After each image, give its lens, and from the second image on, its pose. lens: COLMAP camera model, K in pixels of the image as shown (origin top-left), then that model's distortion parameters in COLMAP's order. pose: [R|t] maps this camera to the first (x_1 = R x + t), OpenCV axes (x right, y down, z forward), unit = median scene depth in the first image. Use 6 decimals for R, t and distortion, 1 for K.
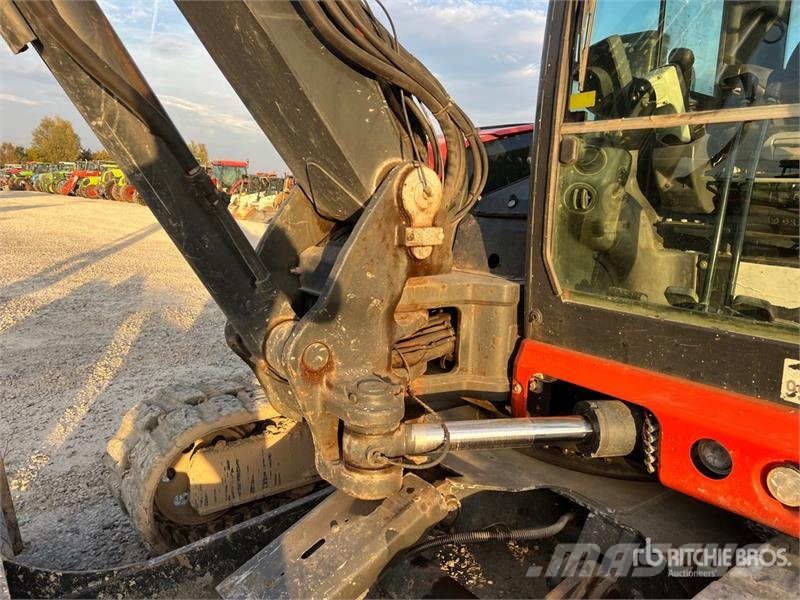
lens RADIAL K [[601.2, 0, 394.9], [0, 601.2, 299.1], [0, 0, 1]] dist [0.029140, -0.002934]
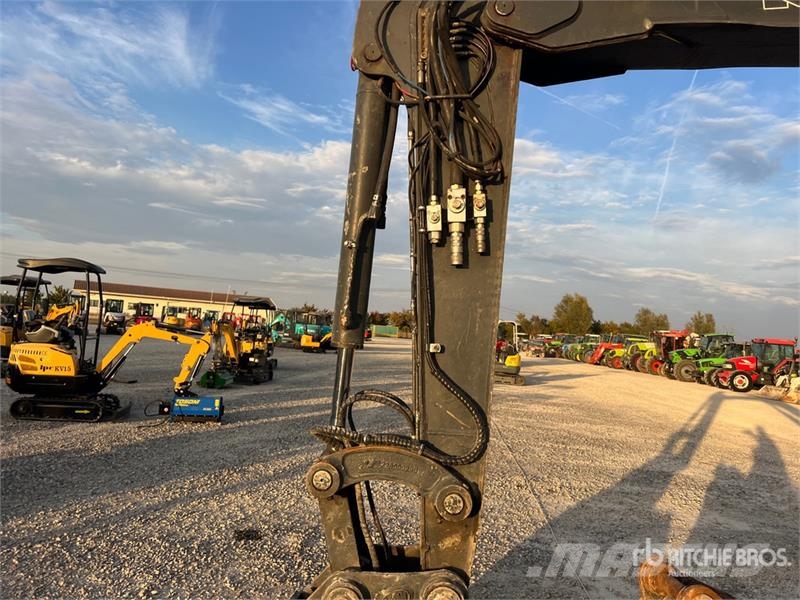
lens RADIAL K [[599.3, 0, 402.6], [0, 599.3, 297.5], [0, 0, 1]] dist [0.059343, -0.073461]
pose [[0.724455, -0.029122, -0.688707, -0.729449], [-0.160848, 0.964385, -0.209976, -0.001347], [0.670293, 0.262895, 0.693969, -1.030882]]
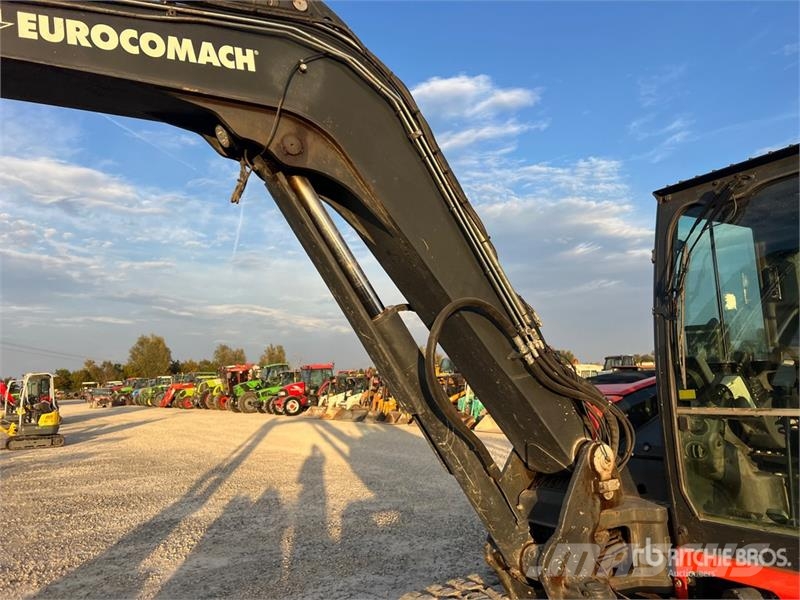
lens RADIAL K [[599.3, 0, 402.6], [0, 599.3, 297.5], [0, 0, 1]] dist [0.059343, -0.073461]
pose [[0.991848, -0.091863, -0.088309, -0.266909], [0.060828, 0.950297, -0.305346, -0.101128], [0.111970, 0.297486, 0.948138, -0.677678]]
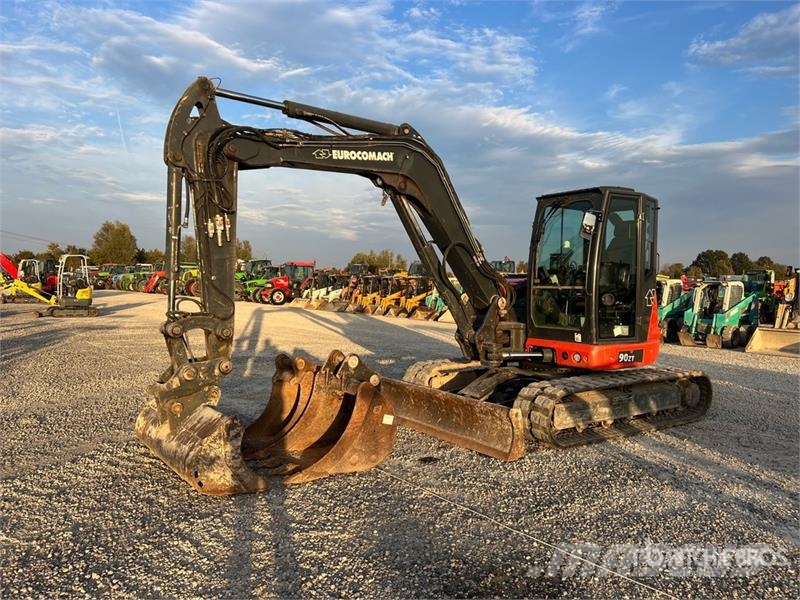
lens RADIAL K [[592.6, 0, 400.0], [0, 592.6, 300.0], [0, 0, 1]] dist [0.166613, -0.378389]
pose [[0.998862, -0.022679, -0.041953, -0.444524], [0.016483, 0.989650, -0.142551, 0.360876], [0.044752, 0.141697, 0.988898, -2.909744]]
